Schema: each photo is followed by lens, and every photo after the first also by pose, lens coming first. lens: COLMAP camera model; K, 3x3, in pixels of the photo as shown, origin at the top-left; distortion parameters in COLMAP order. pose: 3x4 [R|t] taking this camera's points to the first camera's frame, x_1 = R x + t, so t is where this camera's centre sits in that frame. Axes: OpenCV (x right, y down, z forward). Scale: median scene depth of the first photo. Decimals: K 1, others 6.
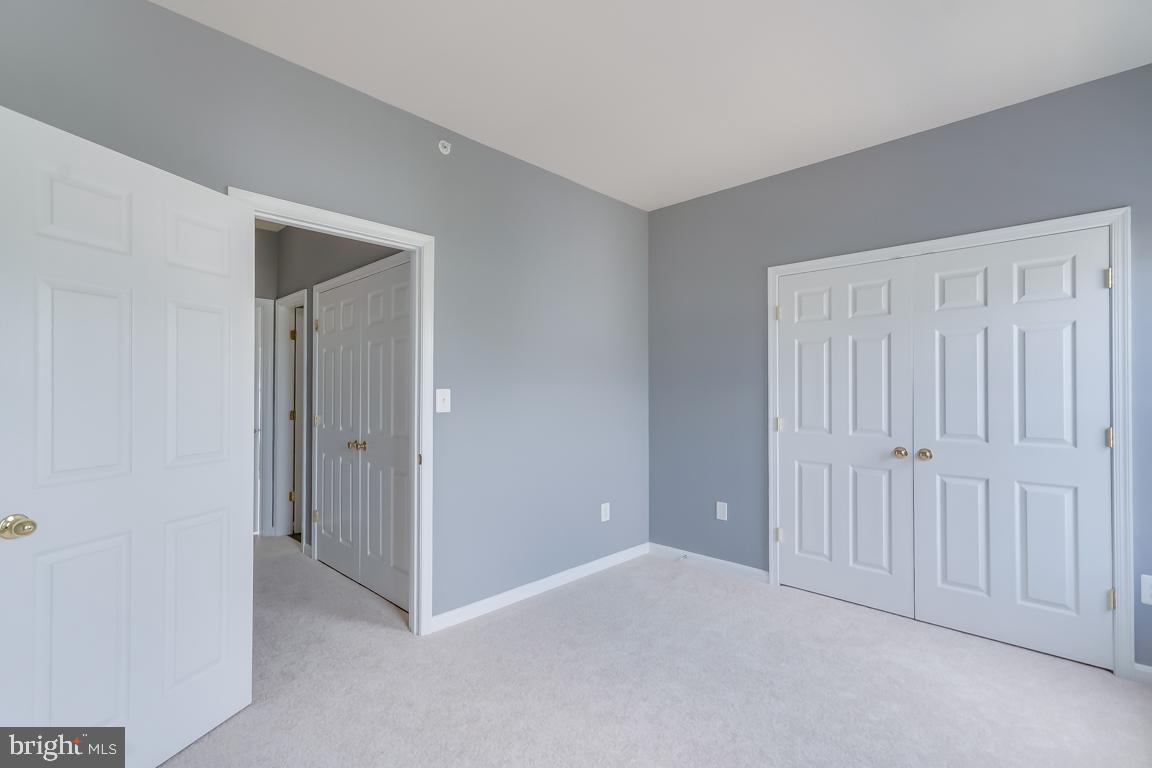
lens RADIAL K [[508.7, 0, 575.9], [0, 508.7, 388.5], [0, 0, 1]] dist [0.003884, 0.000550]
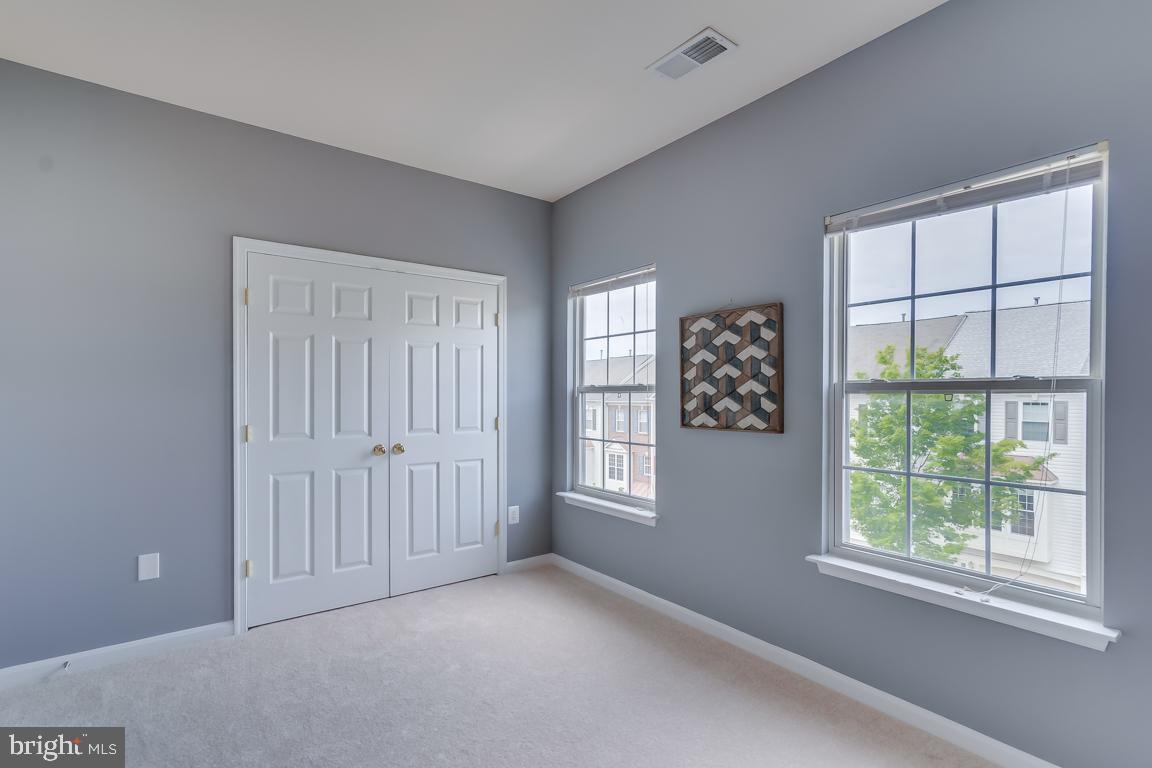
lens RADIAL K [[538.8, 0, 582.4], [0, 538.8, 392.6], [0, 0, 1]] dist [-0.052485, 0.025285]
pose [[0.155712, -0.000538, 0.987802, -0.406656], [-0.008507, 0.999962, 0.001886, -0.001620], [-0.987766, -0.008697, 0.155702, 0.391988]]
